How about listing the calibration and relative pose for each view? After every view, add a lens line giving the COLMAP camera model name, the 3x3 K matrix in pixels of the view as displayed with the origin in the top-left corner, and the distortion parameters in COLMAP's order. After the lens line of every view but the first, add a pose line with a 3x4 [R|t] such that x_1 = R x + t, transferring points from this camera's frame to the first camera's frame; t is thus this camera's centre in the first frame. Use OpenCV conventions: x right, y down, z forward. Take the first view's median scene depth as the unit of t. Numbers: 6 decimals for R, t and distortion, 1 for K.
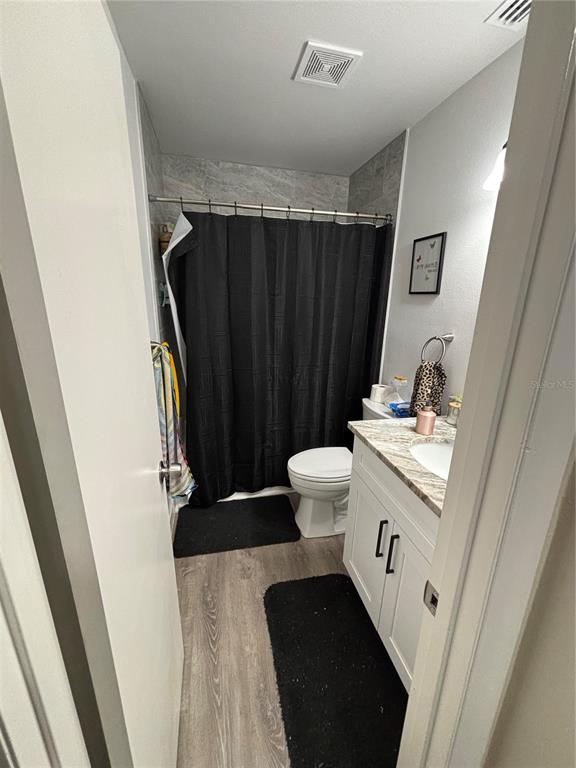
lens RADIAL K [[309.4, 0, 285.7], [0, 309.4, 384.0], [0, 0, 1]] dist [0.003300, -0.000002]
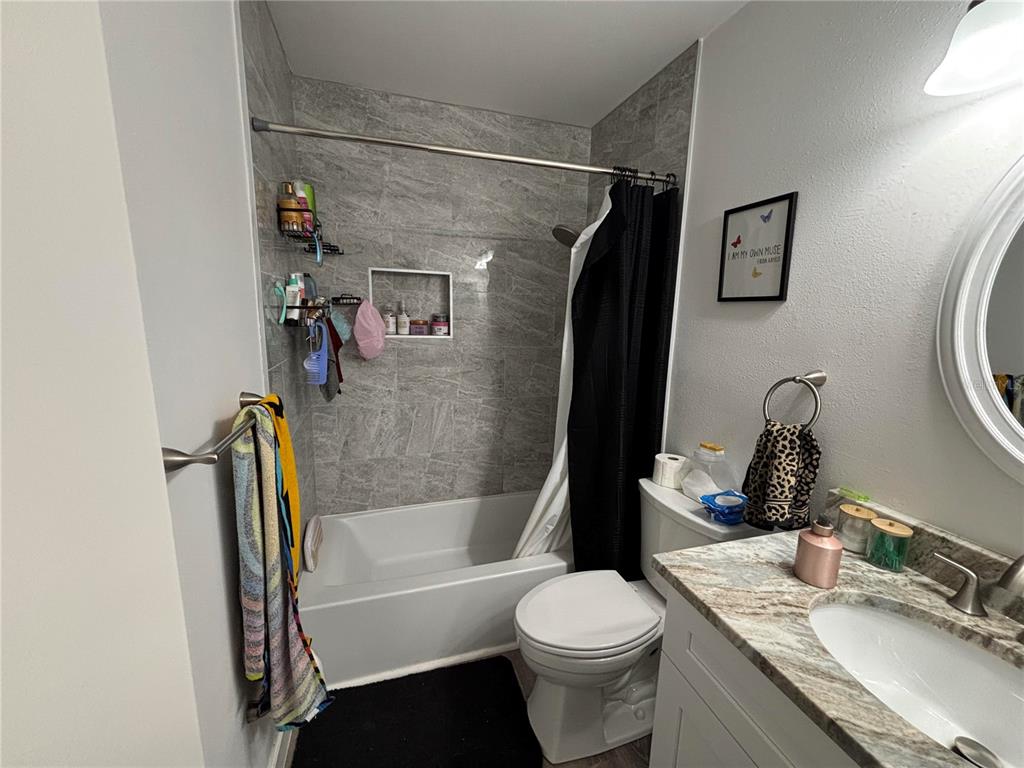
lens RADIAL K [[412.6, 0, 511.2], [0, 412.6, 384.0], [0, 0, 1]] dist [0.003300, -0.000002]
pose [[0.996998, -0.012717, 0.076371, -0.058156], [0.020151, 0.995043, -0.097380, -0.077144], [-0.074754, 0.098627, 0.992313, 0.310376]]
